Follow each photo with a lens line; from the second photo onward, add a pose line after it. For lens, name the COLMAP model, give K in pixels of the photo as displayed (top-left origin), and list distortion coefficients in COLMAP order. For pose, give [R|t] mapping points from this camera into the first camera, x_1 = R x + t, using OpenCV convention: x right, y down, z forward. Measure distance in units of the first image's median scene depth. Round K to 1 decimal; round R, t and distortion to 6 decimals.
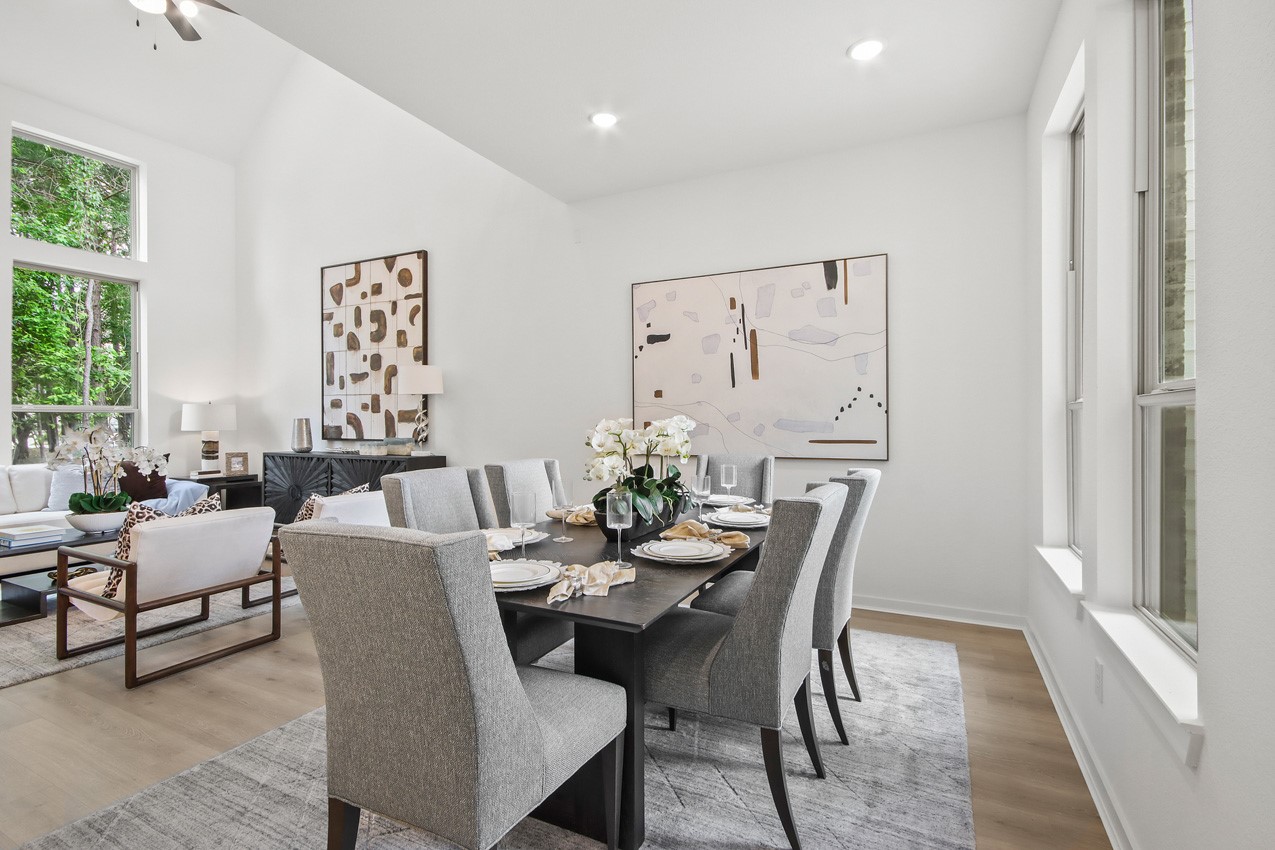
lens RADIAL K [[605.5, 0, 641.6], [0, 605.5, 415.7], [0, 0, 1]] dist [0.003019, 0.000635]
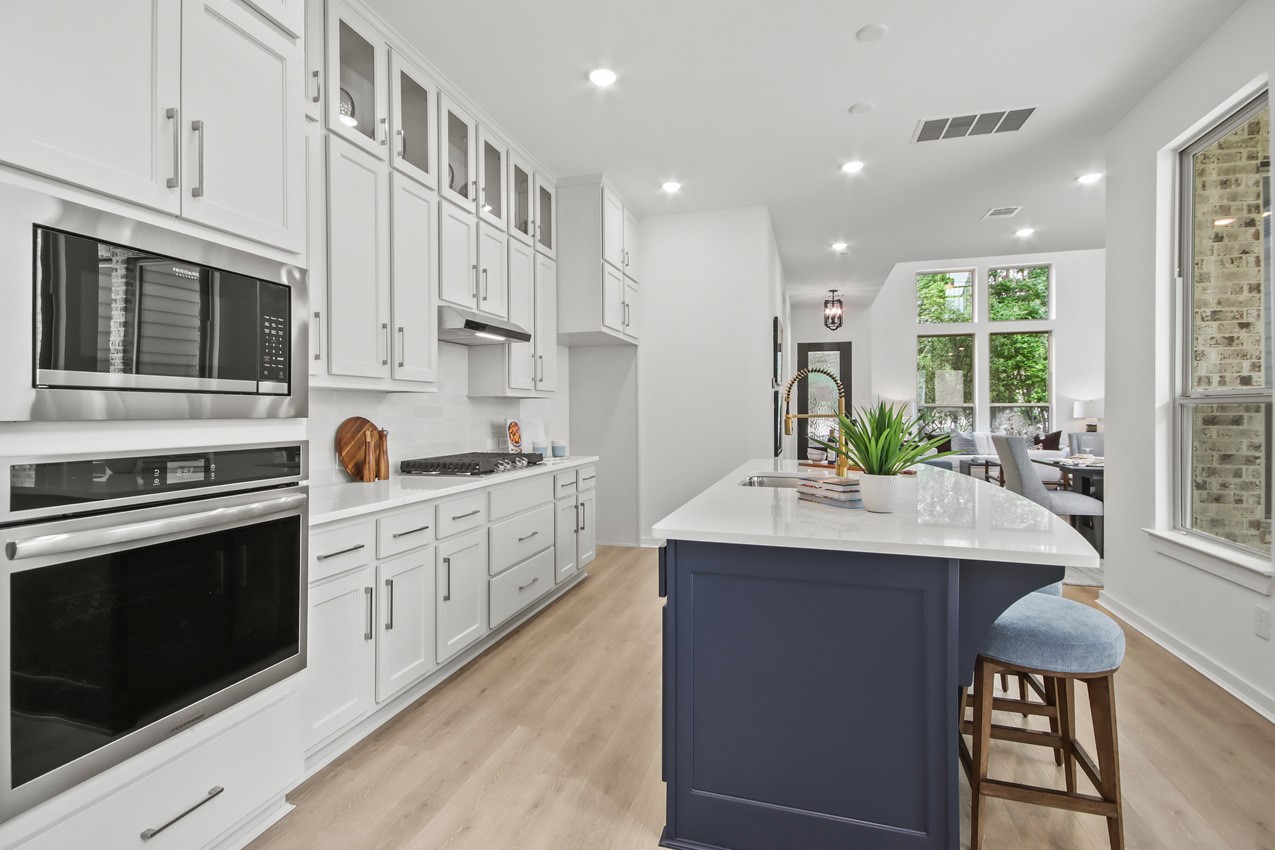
lens RADIAL K [[589.4, 0, 637.8], [0, 589.4, 414.9], [0, 0, 1]] dist [0.017757, -0.015891]
pose [[0.175323, 0.006869, -0.984487, 0.658853], [0.004136, 0.999962, 0.007713, -0.000604], [0.984502, -0.005425, 0.175288, -0.478292]]
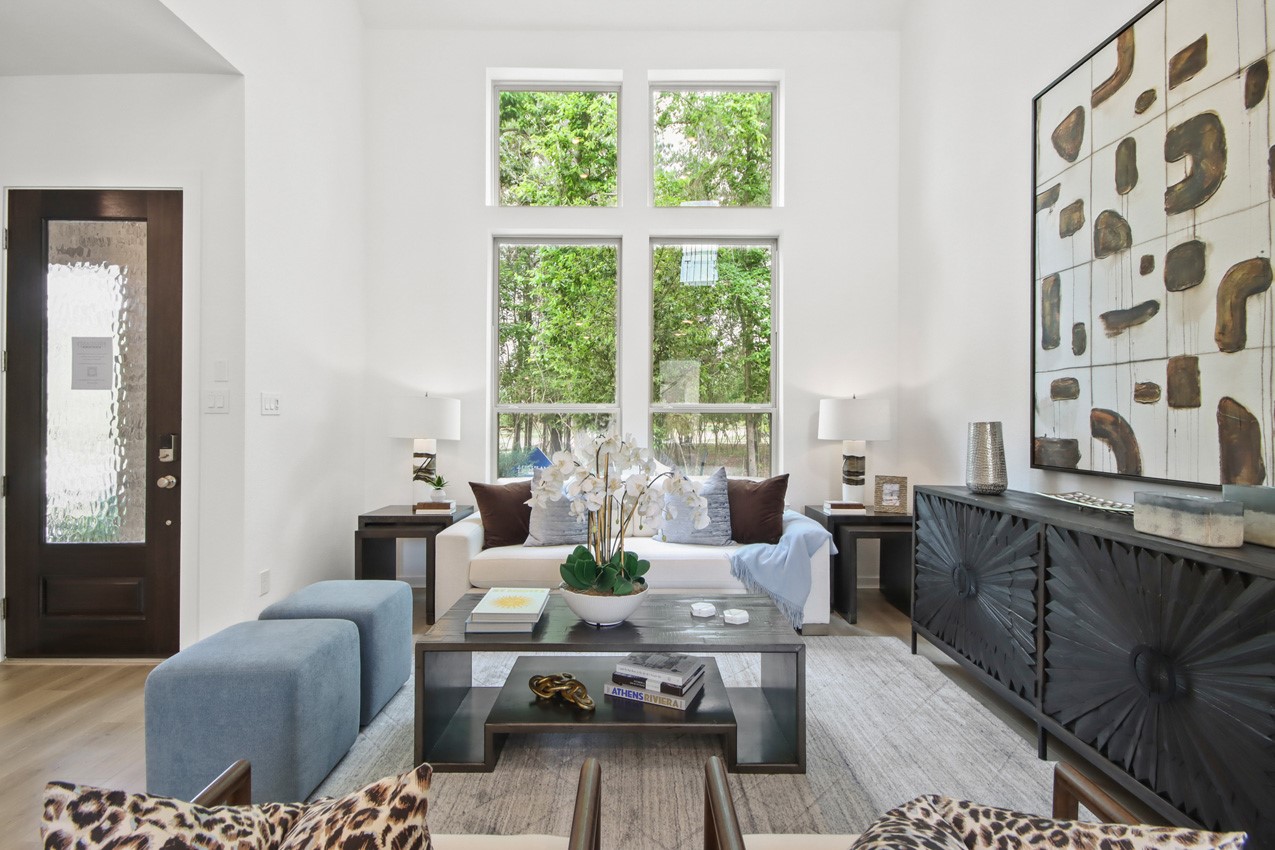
lens RADIAL K [[594.3, 0, 640.9], [0, 594.3, 425.3], [0, 0, 1]] dist [0.029899, -0.018924]
pose [[0.458853, 0.009640, -0.888460, -0.266646], [-0.000527, 0.999944, 0.010578, 0.002068], [0.888512, -0.004385, 0.458832, 0.544789]]
